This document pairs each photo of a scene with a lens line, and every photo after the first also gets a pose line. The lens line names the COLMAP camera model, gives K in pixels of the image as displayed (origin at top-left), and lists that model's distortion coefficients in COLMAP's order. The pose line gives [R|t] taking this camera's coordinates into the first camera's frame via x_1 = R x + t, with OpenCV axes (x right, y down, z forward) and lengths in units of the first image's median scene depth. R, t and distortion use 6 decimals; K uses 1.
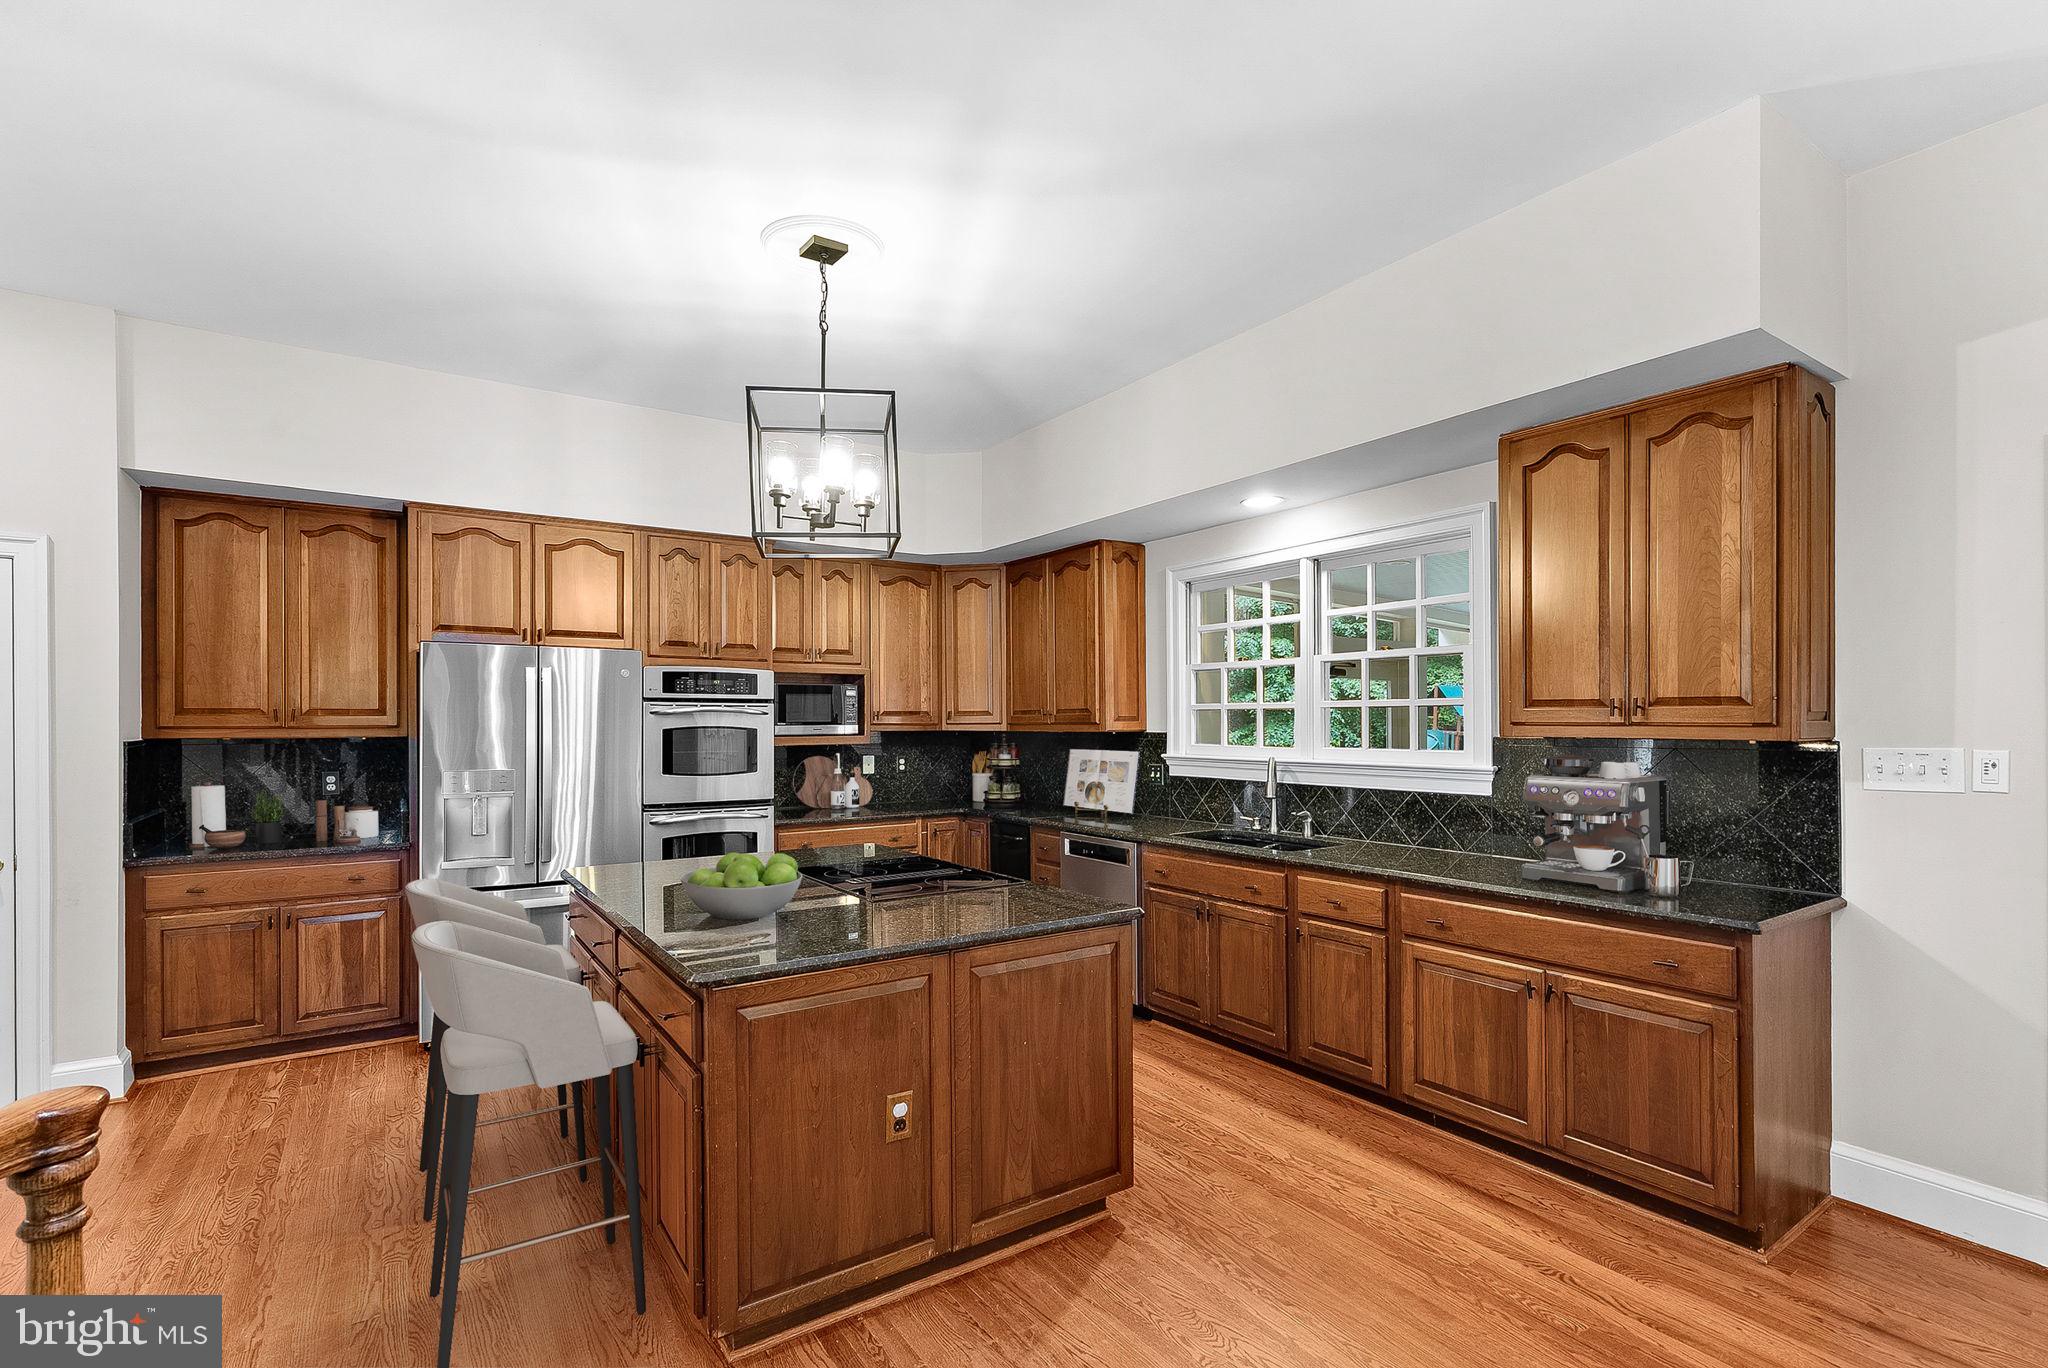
lens RADIAL K [[952.9, 0, 1026.8], [0, 952.9, 719.9], [0, 0, 1]] dist [-0.004239, 0.001780]
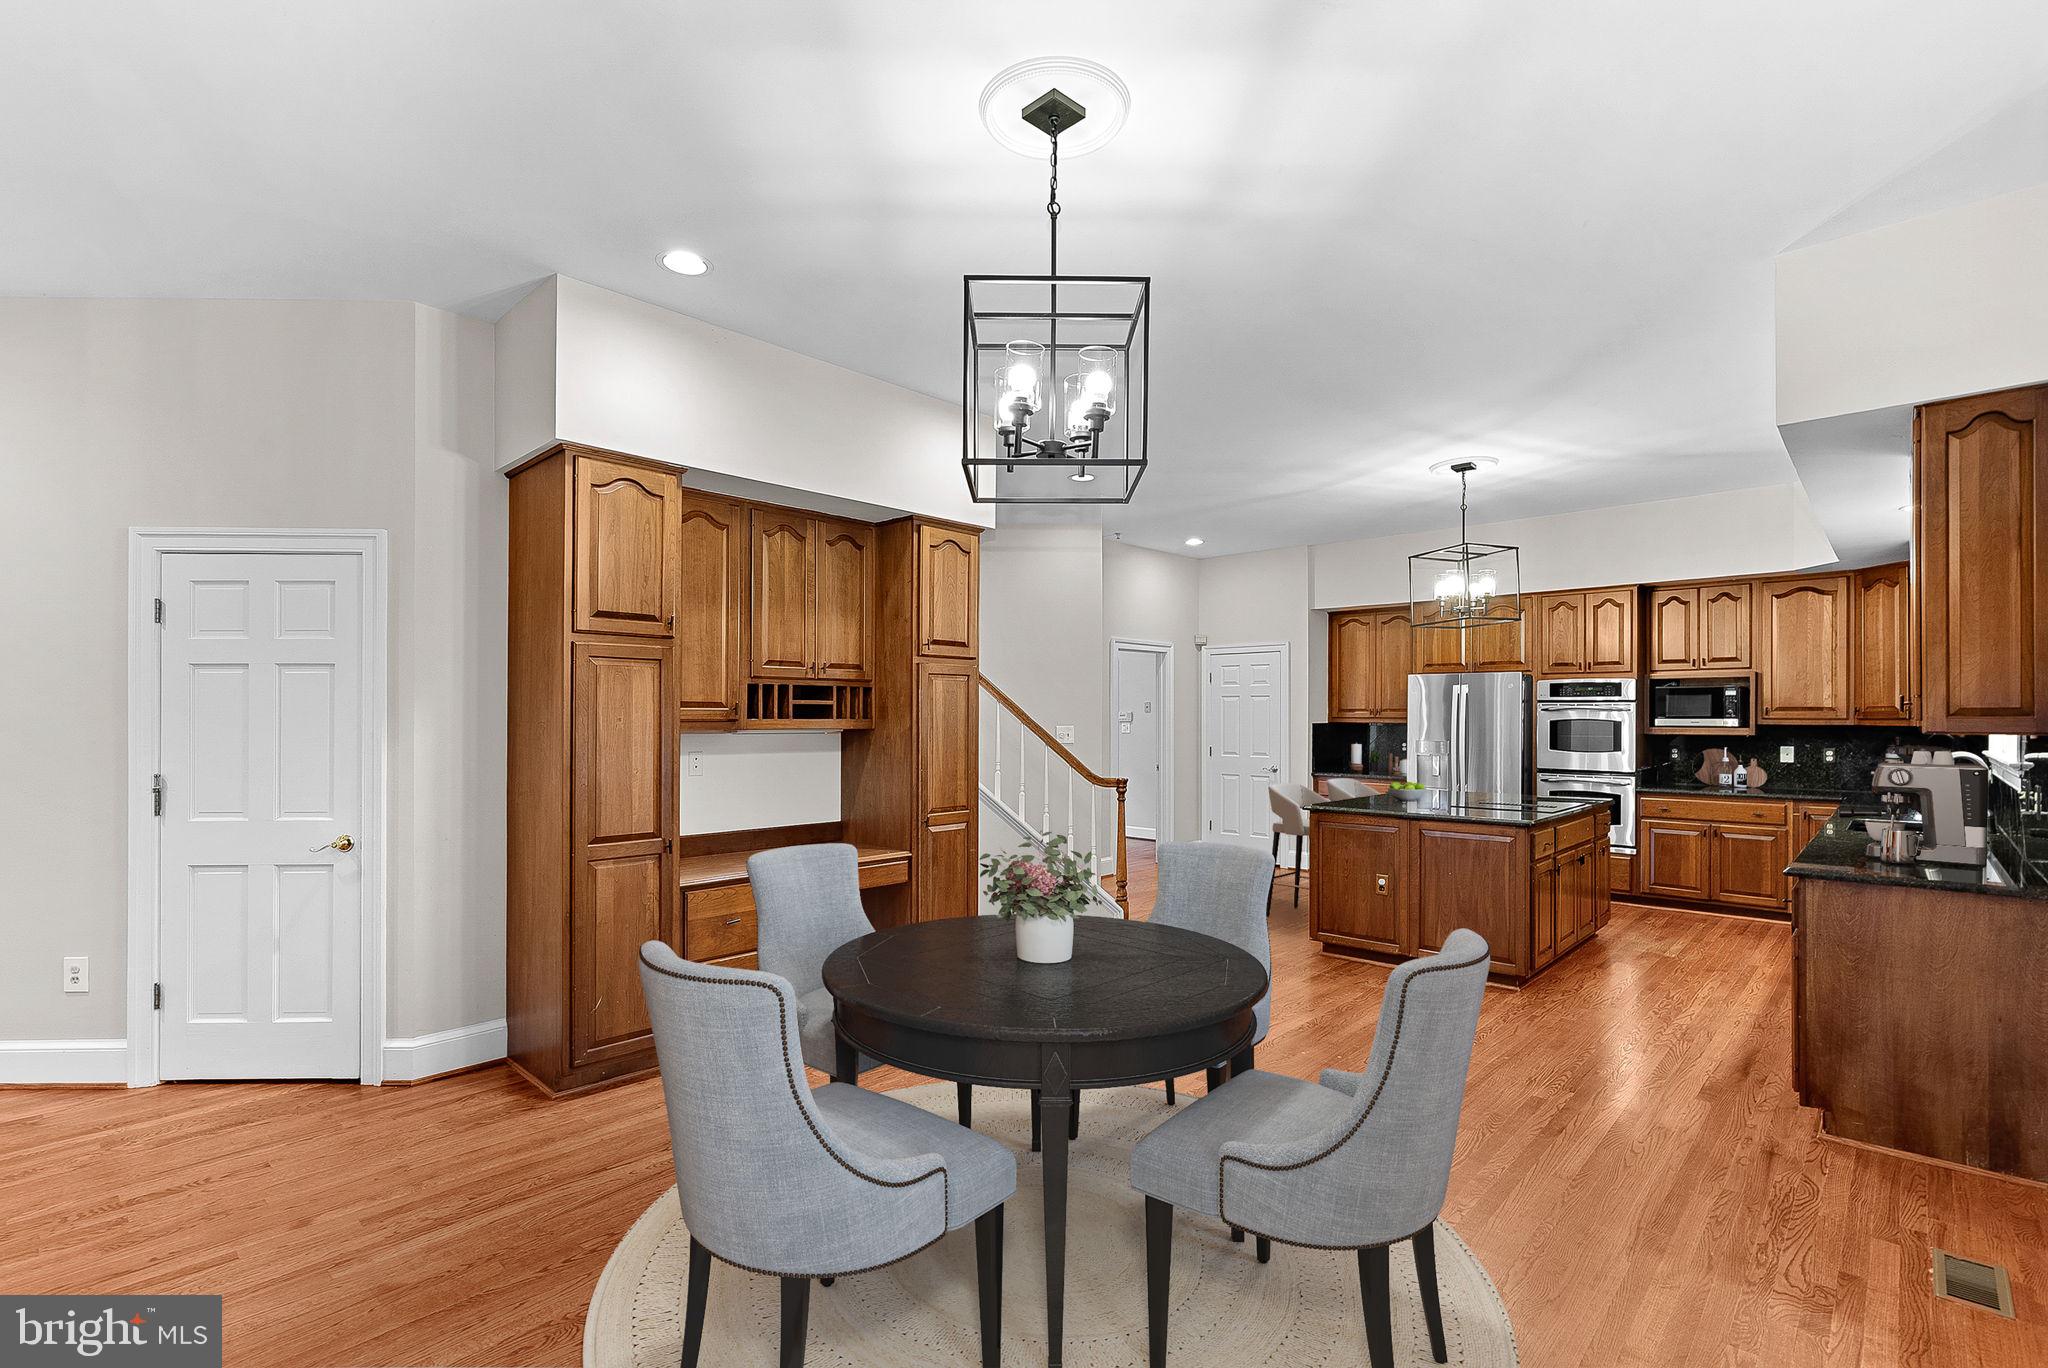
lens RADIAL K [[952.9, 0, 1019.6], [0, 952.9, 705.1], [0, 0, 1]] dist [-0.004239, 0.001780]
pose [[0.209854, -0.007866, -0.977701, 1.108114], [-0.001988, 0.999962, -0.008472, -0.000539], [0.977731, 0.003721, 0.209831, -0.201273]]
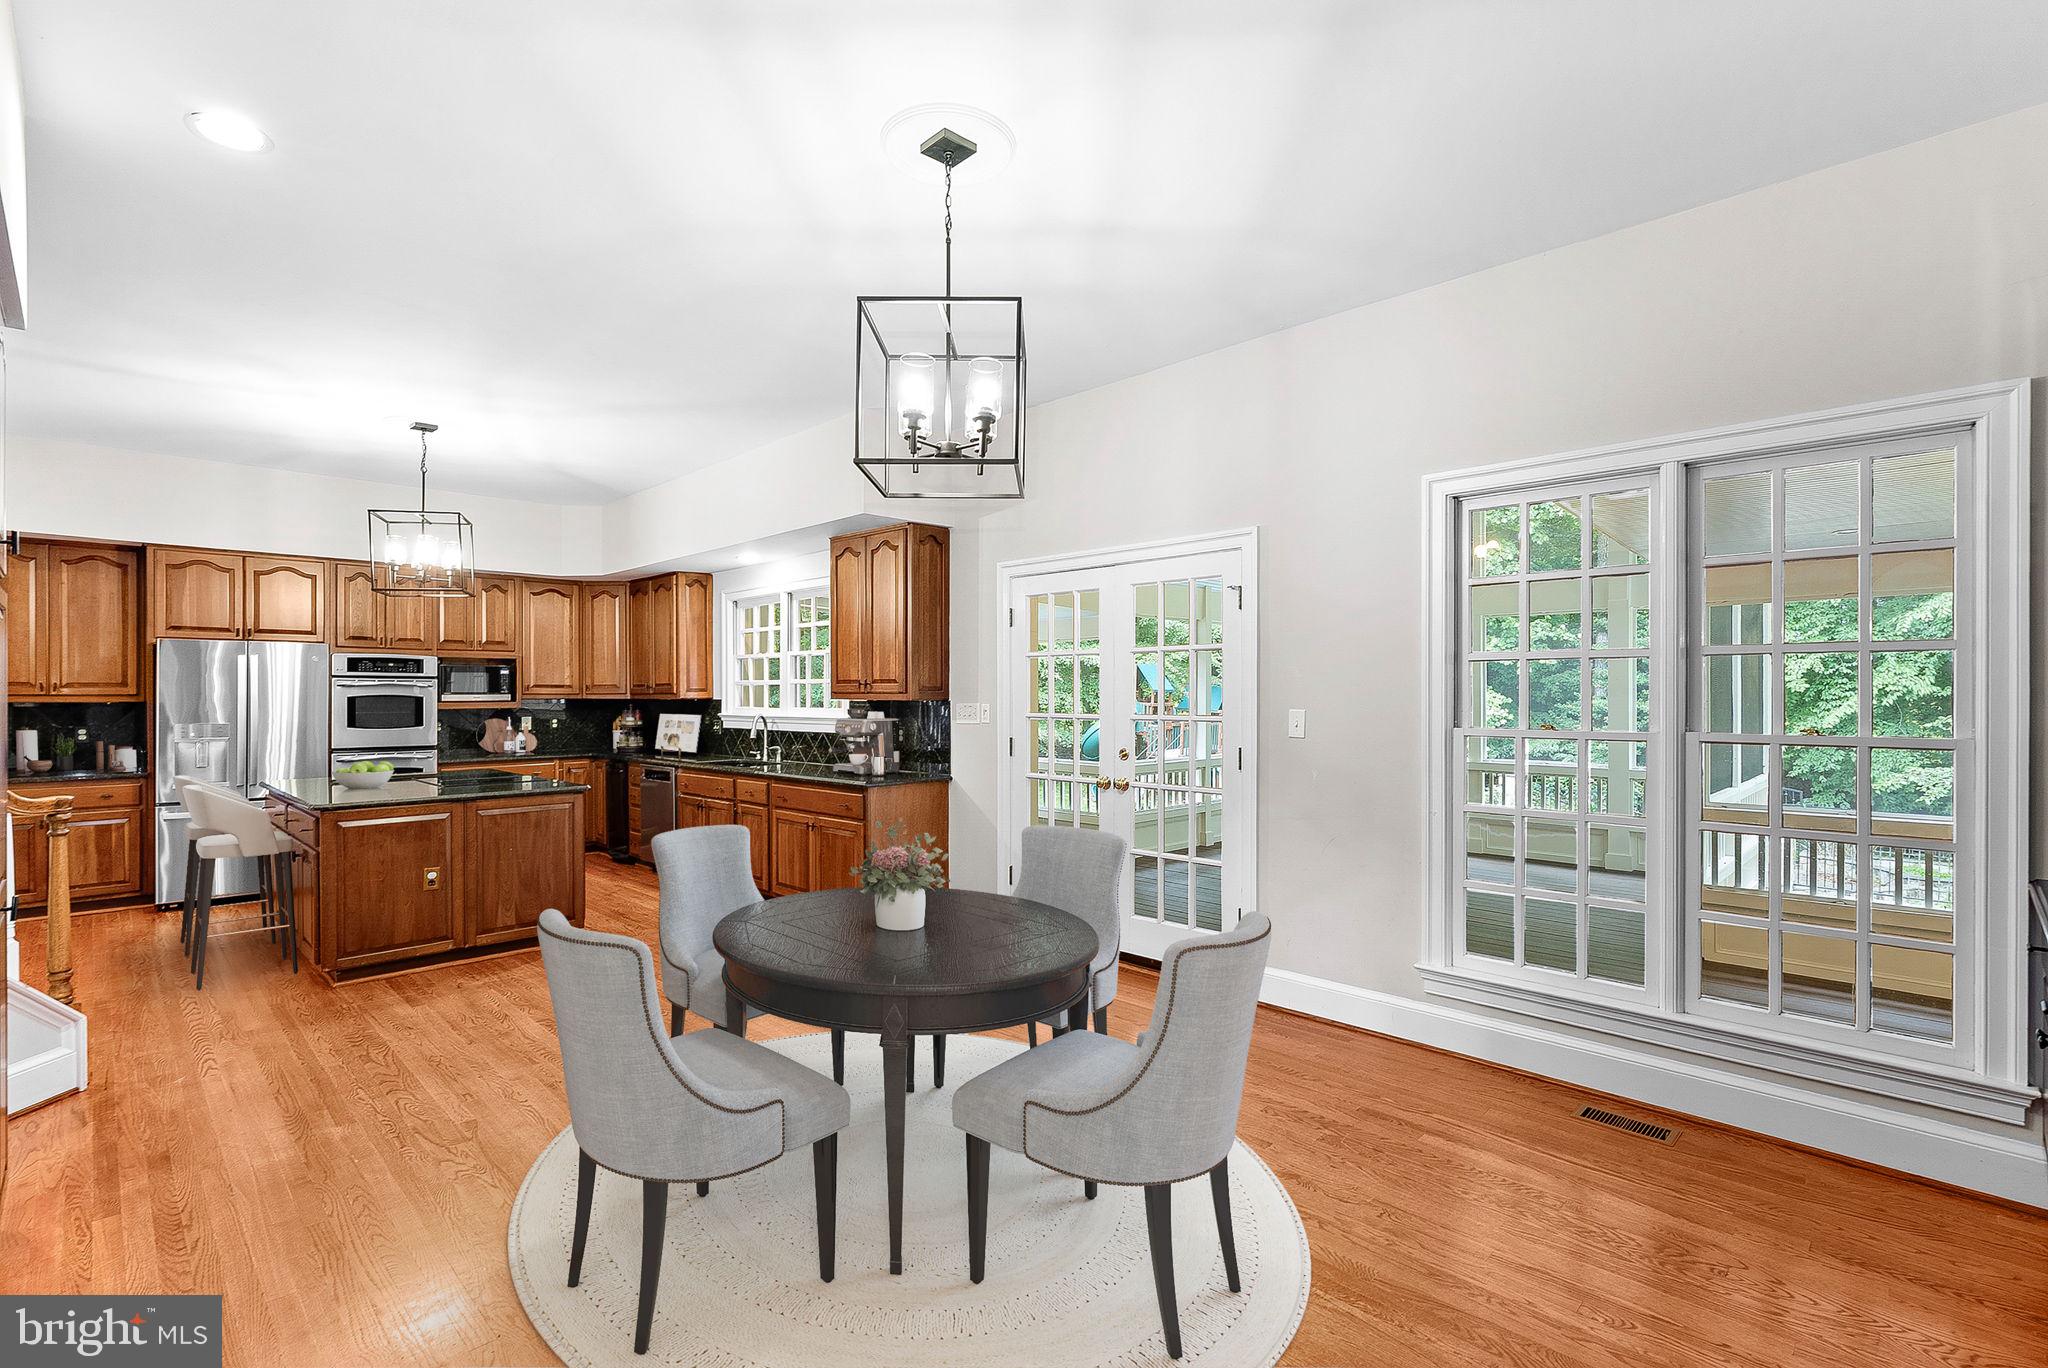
lens RADIAL K [[952.9, 0, 1039.5], [0, 952.9, 694.8], [0, 0, 1]] dist [-0.004239, 0.001780]
pose [[0.980696, 0.000791, 0.195535, 0.433804], [-0.000965, 0.999999, 0.000790, 0.005301], [-0.195534, -0.000963, 0.980696, -0.741307]]
